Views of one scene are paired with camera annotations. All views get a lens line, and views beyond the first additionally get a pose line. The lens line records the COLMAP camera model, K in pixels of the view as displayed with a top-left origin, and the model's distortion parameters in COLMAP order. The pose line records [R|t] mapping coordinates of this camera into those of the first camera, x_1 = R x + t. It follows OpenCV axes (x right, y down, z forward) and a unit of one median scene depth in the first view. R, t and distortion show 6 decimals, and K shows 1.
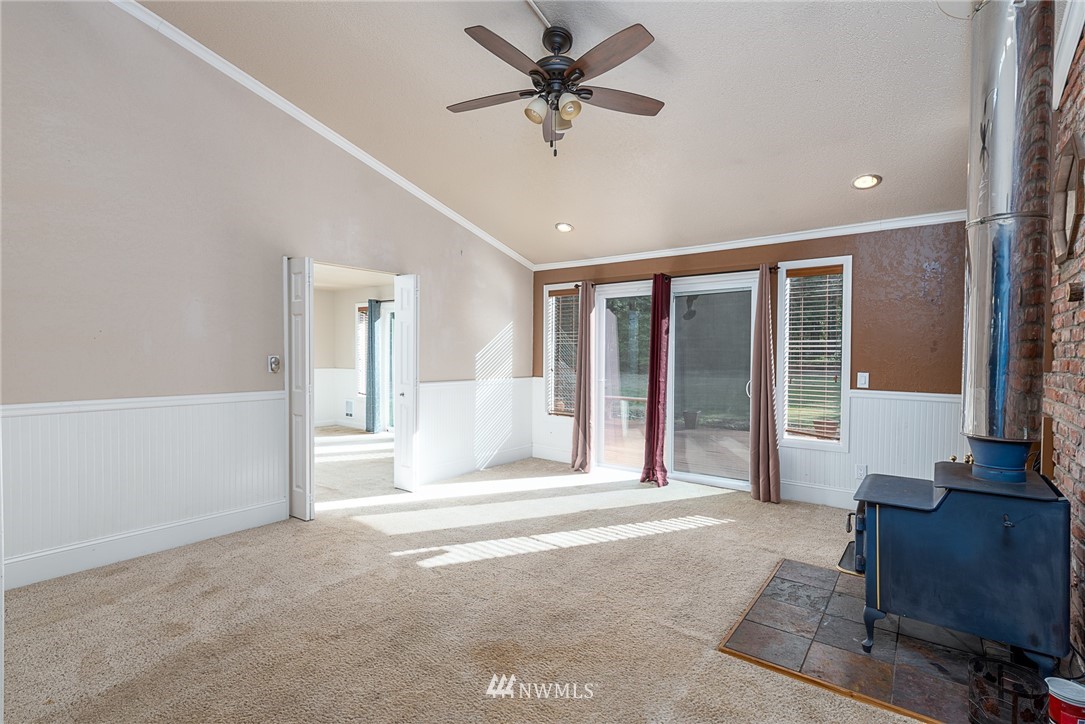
lens RADIAL K [[496.4, 0, 542.6], [0, 496.4, 361.9], [0, 0, 1]] dist [0.000985, 0.000040]
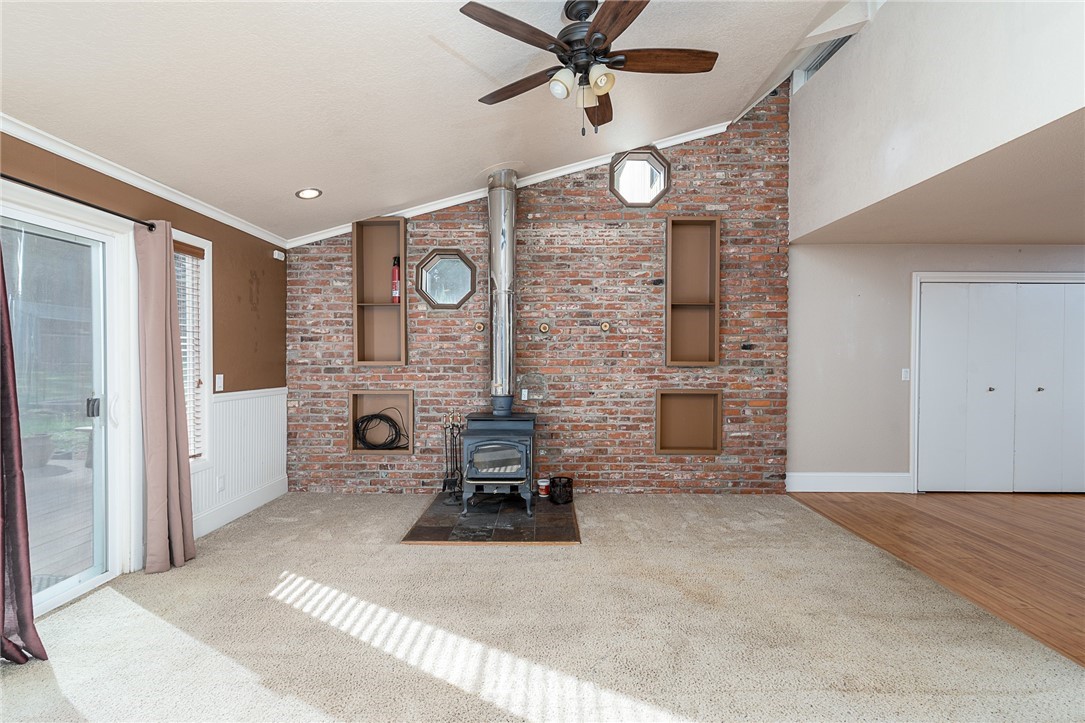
lens RADIAL K [[463.5, 0, 541.5], [0, 463.5, 362.9], [0, 0, 1]] dist [-0.000037, -0.000013]
pose [[-0.605000, -0.012415, 0.796128, -0.419259], [0.010331, 0.999672, 0.023440, -0.014119], [-0.796158, 0.022406, -0.604674, 1.115185]]
